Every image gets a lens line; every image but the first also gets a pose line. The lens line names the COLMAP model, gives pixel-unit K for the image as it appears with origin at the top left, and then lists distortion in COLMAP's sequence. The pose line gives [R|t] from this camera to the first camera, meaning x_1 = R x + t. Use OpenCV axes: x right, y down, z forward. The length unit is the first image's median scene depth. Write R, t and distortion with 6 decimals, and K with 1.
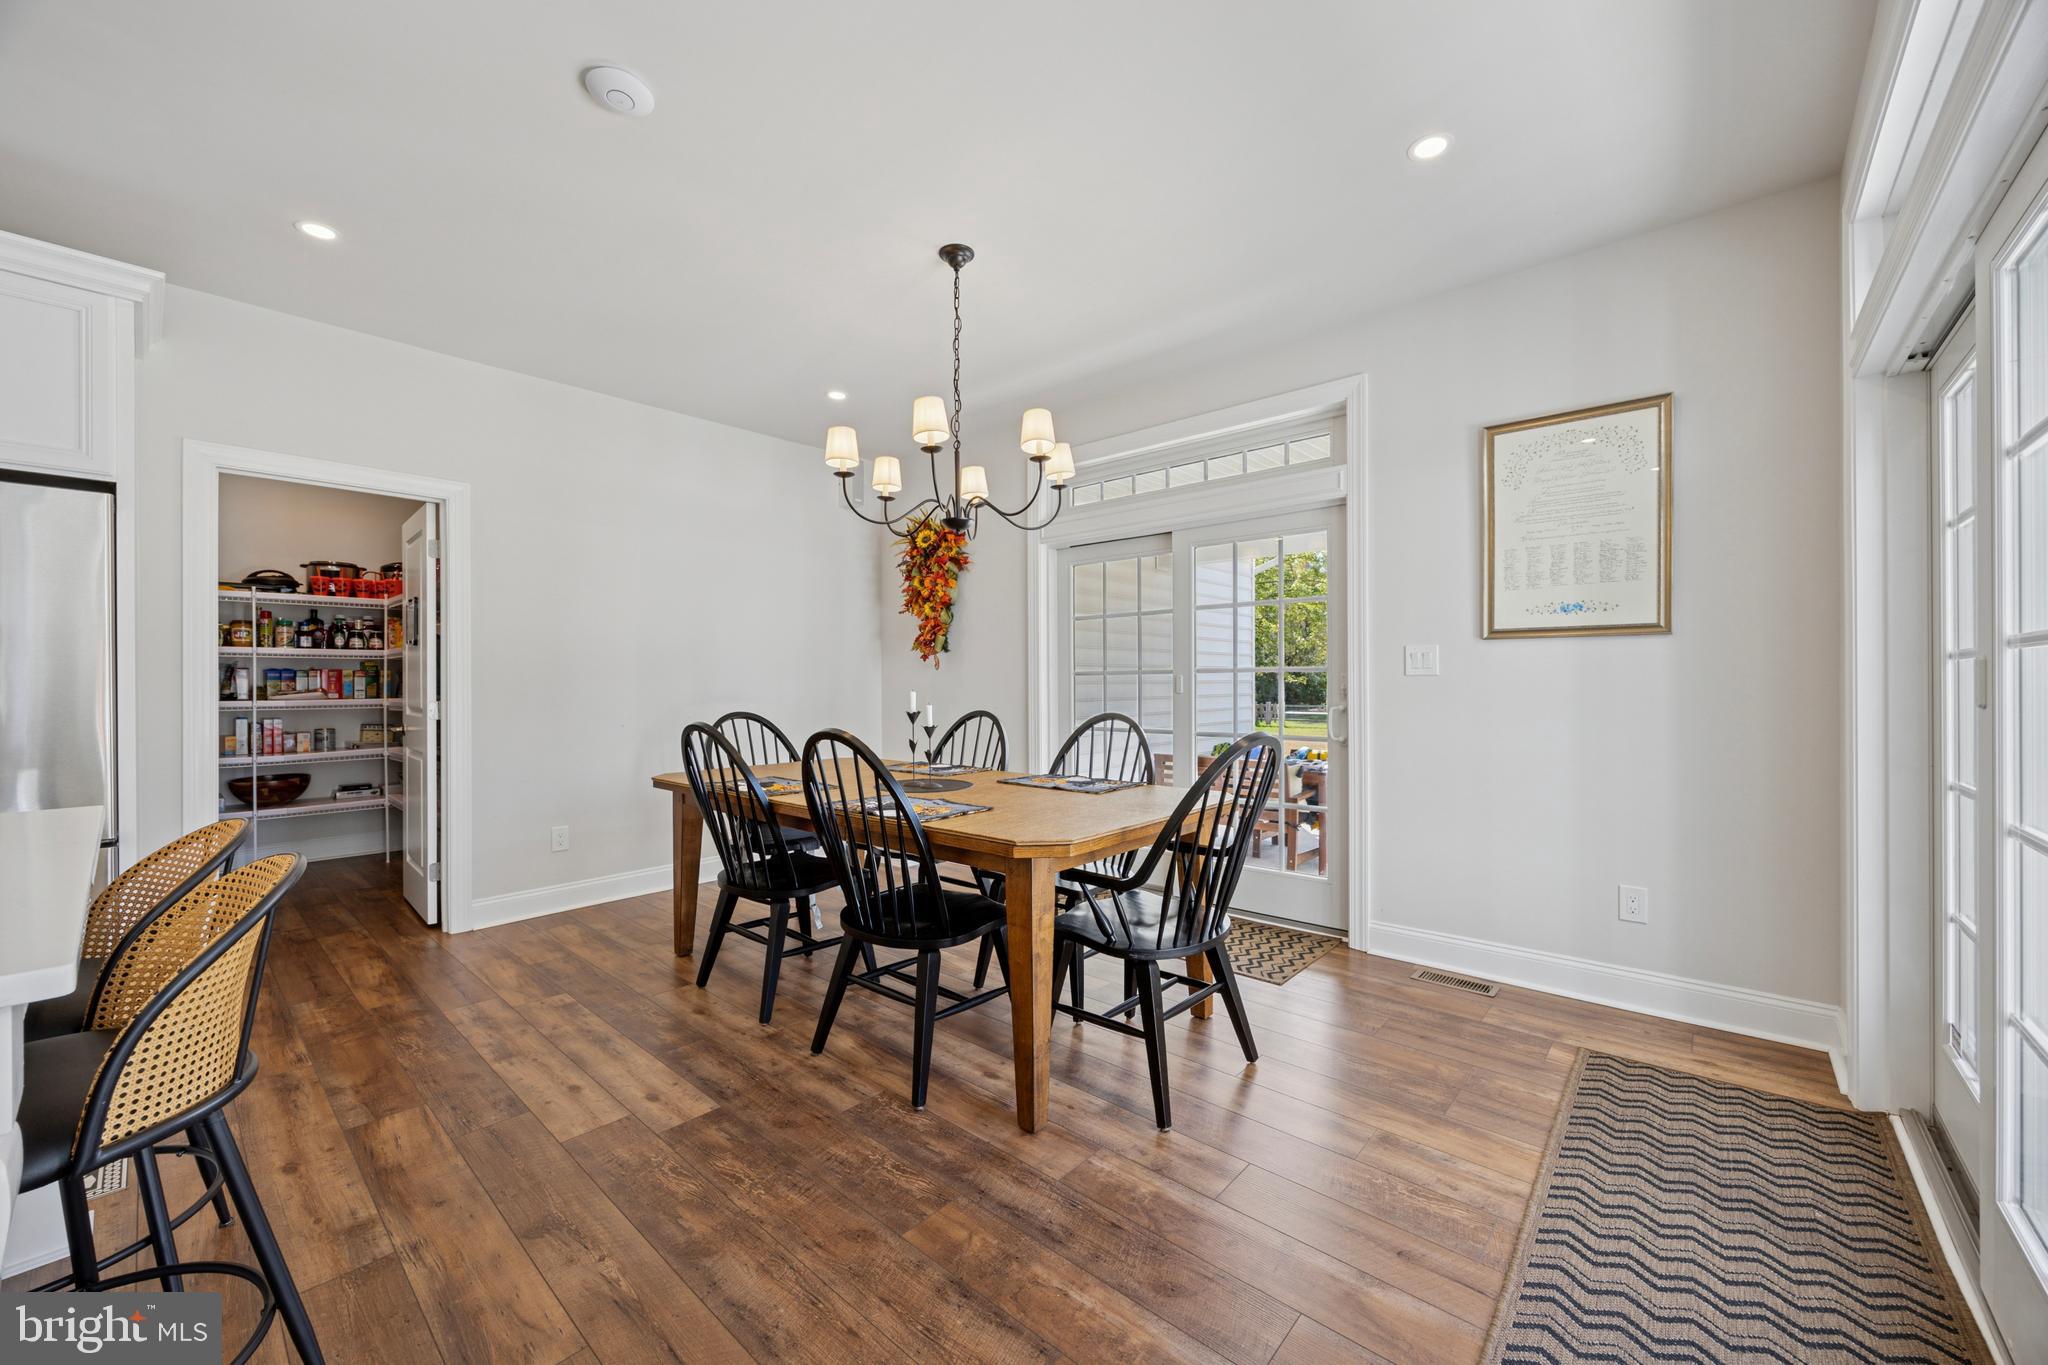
lens RADIAL K [[782.5, 0, 1024.0], [0, 782.5, 682.5], [0, 0, 1]] dist [-0.000009, -0.000075]
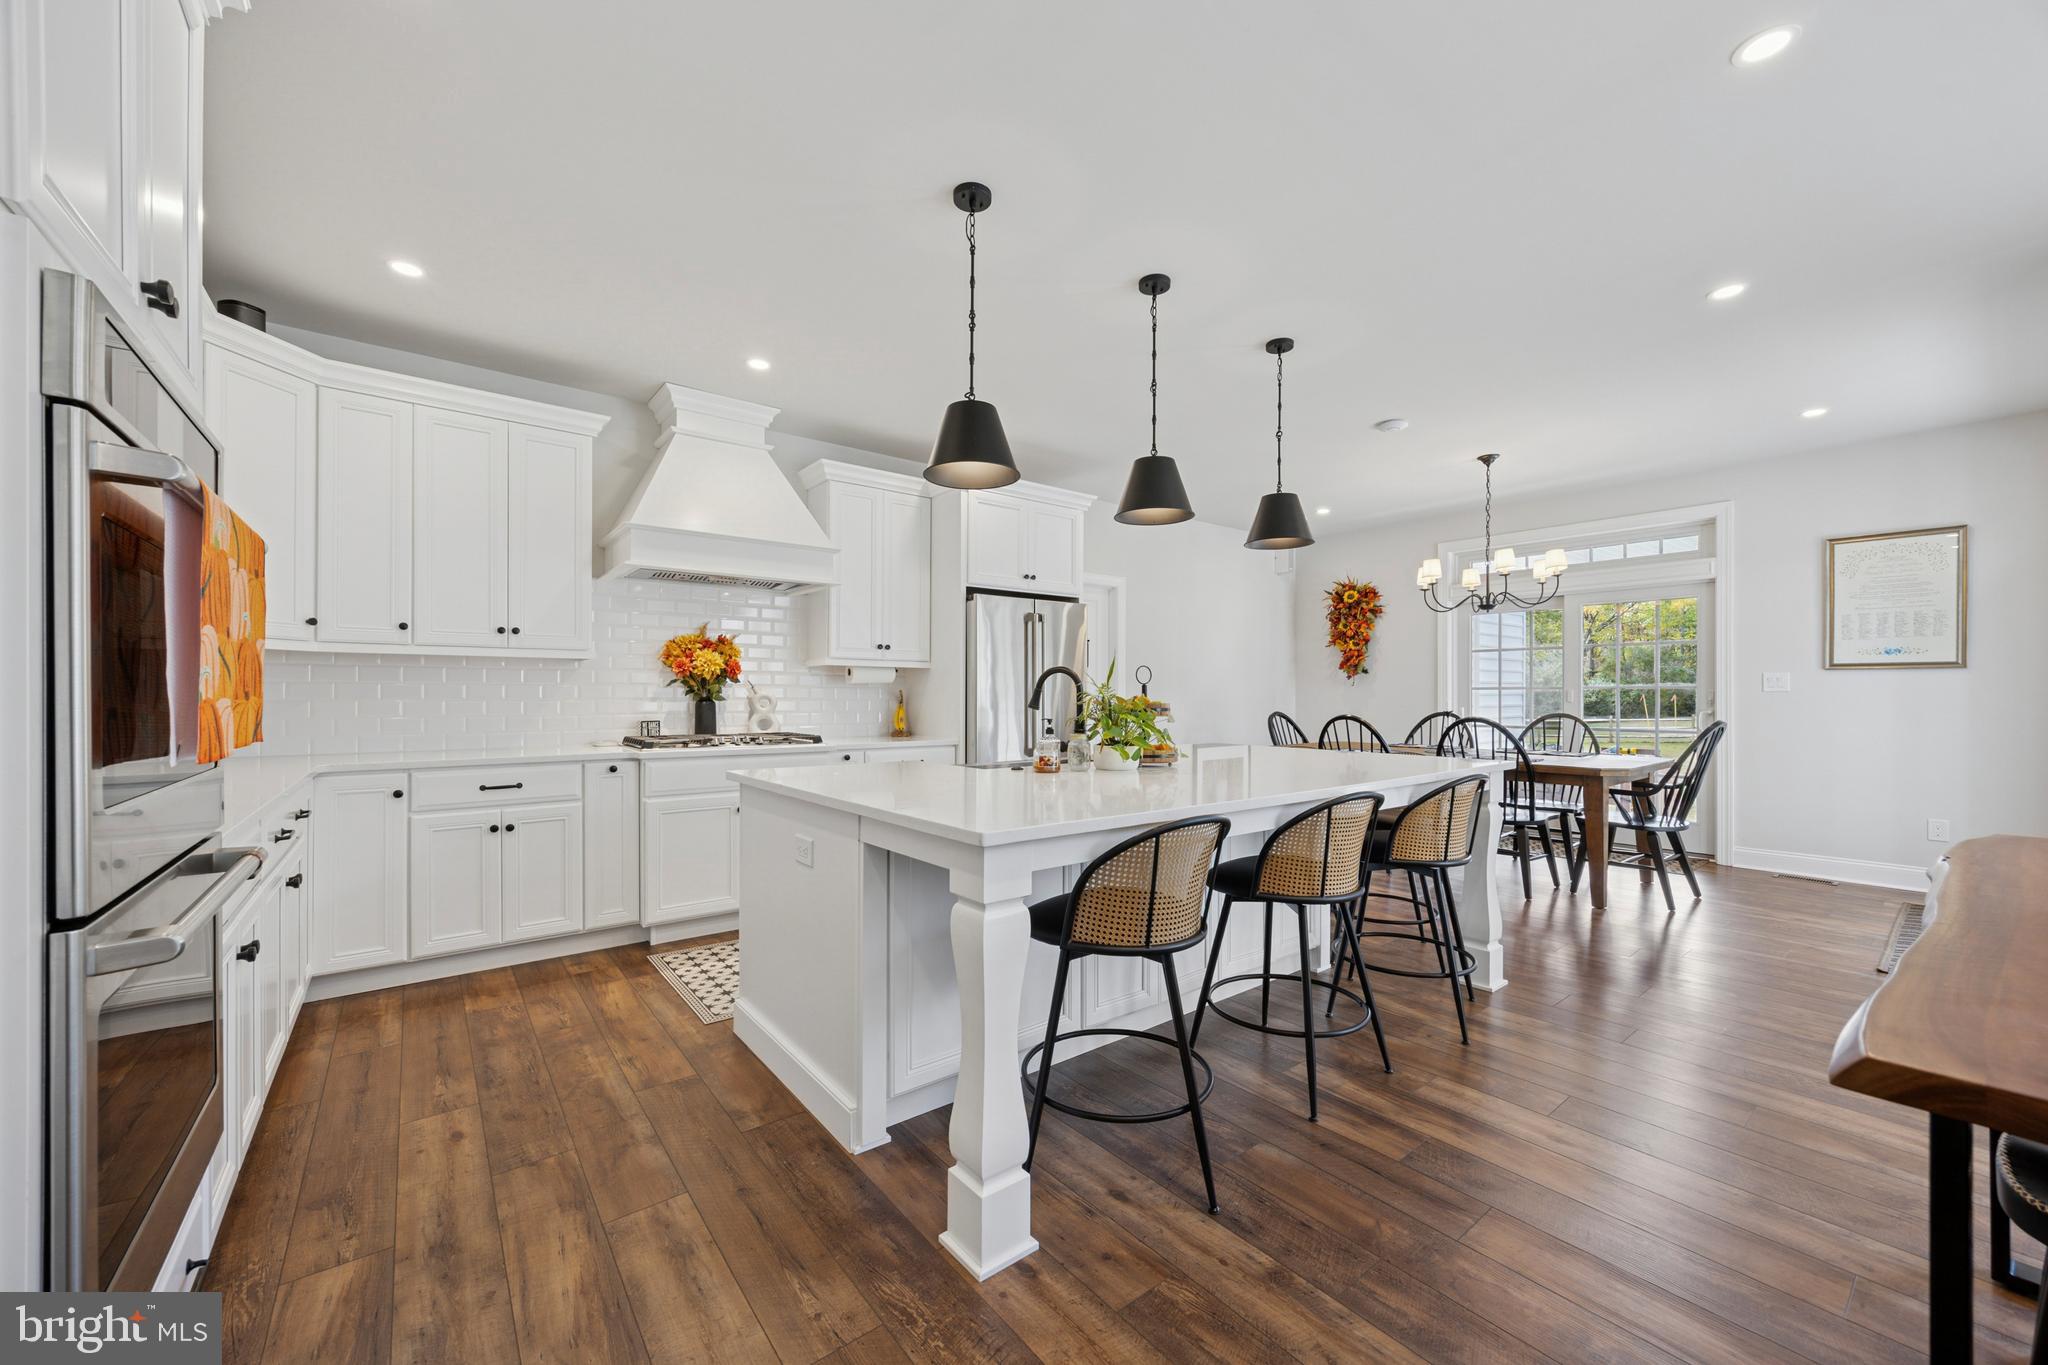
lens RADIAL K [[774.3, 0, 1035.7], [0, 774.3, 692.7], [0, 0, 1]] dist [-0.000586, 0.002270]
pose [[0.984115, 0.004361, -0.177476, -0.738053], [-0.004693, 0.999988, -0.001450, 0.002643], [0.177467, 0.002260, 0.984124, -0.872835]]
